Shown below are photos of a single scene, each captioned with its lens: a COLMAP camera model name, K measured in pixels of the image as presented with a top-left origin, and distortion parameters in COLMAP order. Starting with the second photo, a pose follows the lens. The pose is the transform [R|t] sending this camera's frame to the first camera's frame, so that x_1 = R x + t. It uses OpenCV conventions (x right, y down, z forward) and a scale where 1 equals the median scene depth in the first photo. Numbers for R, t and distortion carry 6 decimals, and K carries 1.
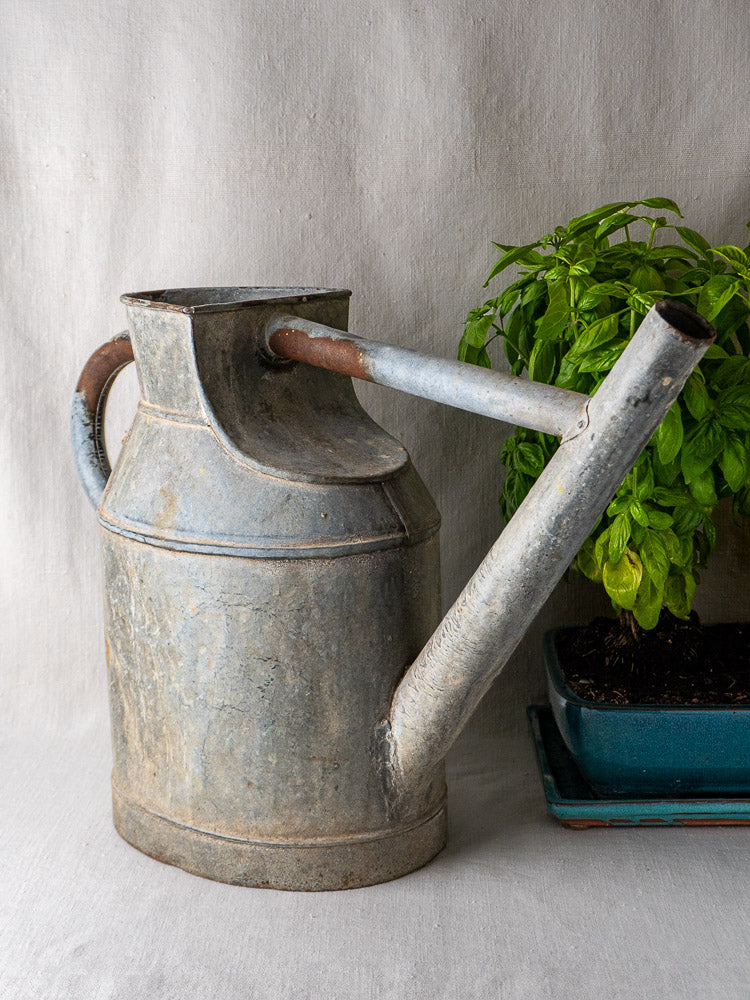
lens RADIAL K [[1720.5, 0, 346.0], [0, 1720.5, 419.3], [0, 0, 1]] dist [0.041774, 0.022553]
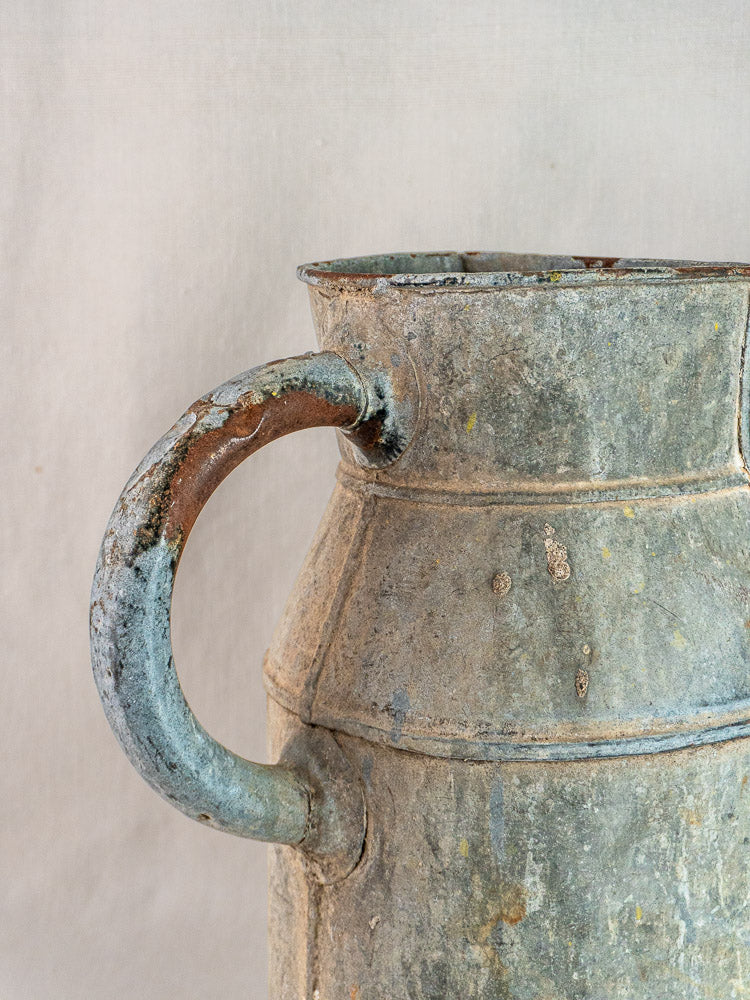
lens RADIAL K [[1720.5, 0, 346.0], [0, 1720.5, 419.3], [0, 0, 1]] dist [0.041774, 0.022553]
pose [[0.190761, -0.129812, 0.973015, -0.628120], [0.169354, 0.980707, 0.097636, -0.090577], [-0.966917, 0.146159, 0.209065, 0.998379]]
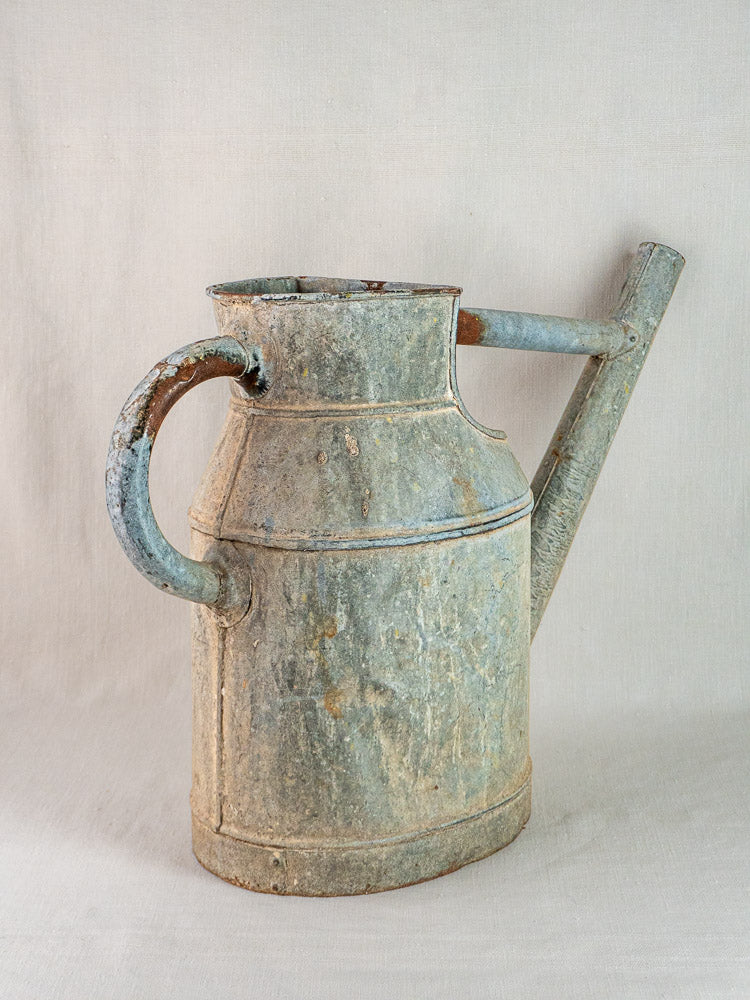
lens RADIAL K [[1720.5, 0, 346.0], [0, 1720.5, 419.3], [0, 0, 1]] dist [0.041774, 0.022553]
pose [[0.087439, -0.139320, 0.986379, -1.061269], [0.170919, 0.977587, 0.122927, -0.121356], [-0.981398, 0.157842, 0.109291, 0.947605]]
